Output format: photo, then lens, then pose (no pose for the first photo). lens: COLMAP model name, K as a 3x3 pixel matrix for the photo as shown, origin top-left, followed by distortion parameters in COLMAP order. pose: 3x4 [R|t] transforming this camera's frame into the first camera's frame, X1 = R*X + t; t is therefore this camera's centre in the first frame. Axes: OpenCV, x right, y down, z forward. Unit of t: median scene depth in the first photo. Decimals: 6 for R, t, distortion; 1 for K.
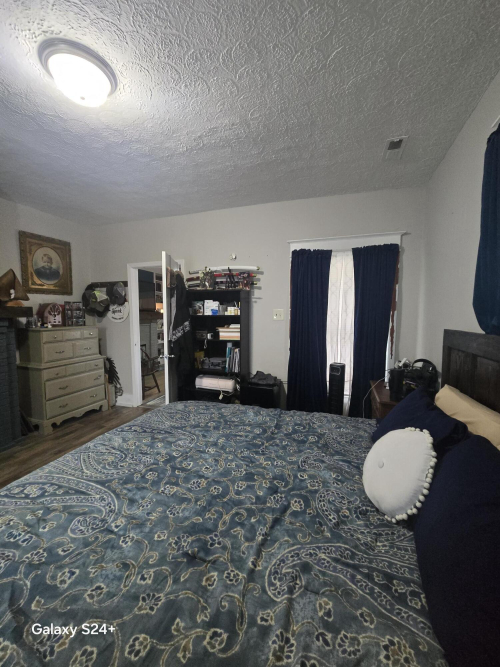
lens RADIAL K [[271.8, 0, 249.8], [0, 271.8, 335.6], [0, 0, 1]] dist [0.003067, 0.000443]
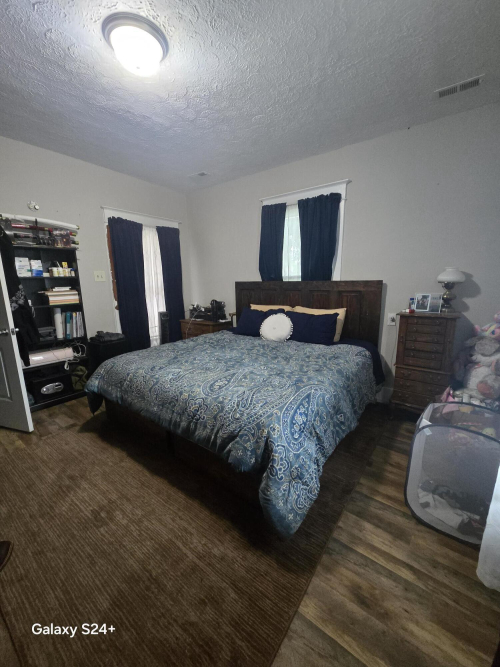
lens RADIAL K [[271.8, 0, 249.6], [0, 271.8, 333.8], [0, 0, 1]] dist [0.003067, 0.000443]
pose [[0.325281, -0.195727, 0.925140, -0.797054], [0.090010, 0.980311, 0.175752, 0.009153], [-0.941324, 0.026103, 0.336494, 0.113099]]
